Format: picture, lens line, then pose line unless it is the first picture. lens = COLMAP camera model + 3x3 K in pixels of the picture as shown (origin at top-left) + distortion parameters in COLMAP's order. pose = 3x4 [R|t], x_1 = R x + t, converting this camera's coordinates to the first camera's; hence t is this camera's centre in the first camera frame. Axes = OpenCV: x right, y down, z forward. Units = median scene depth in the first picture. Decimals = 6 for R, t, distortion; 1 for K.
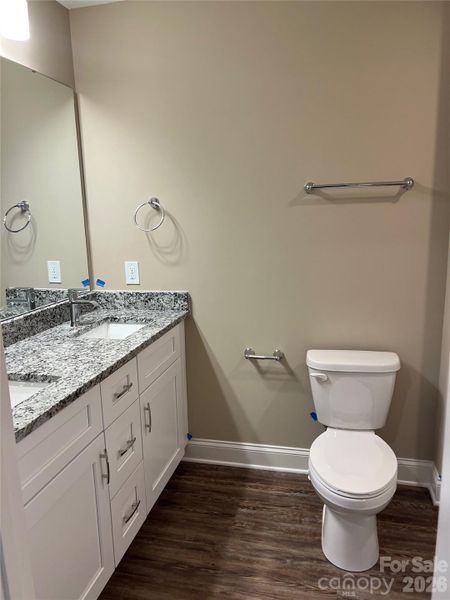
lens RADIAL K [[454.6, 0, 225.9], [0, 454.6, 299.7], [0, 0, 1]] dist [0.029316, -0.006883]
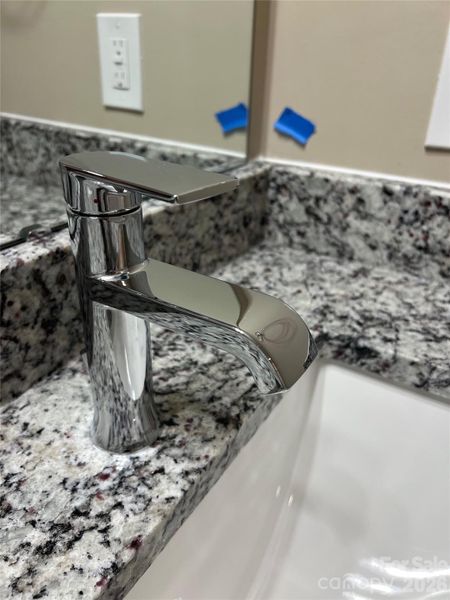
lens RADIAL K [[454.6, 0, 225.4], [0, 454.6, 299.9], [0, 0, 1]] dist [0.029316, -0.006883]
pose [[0.947714, 0.198813, -0.249622, -0.237056], [-0.115646, 0.943015, 0.312009, -0.023218], [0.297428, -0.266827, 0.916700, 0.770100]]
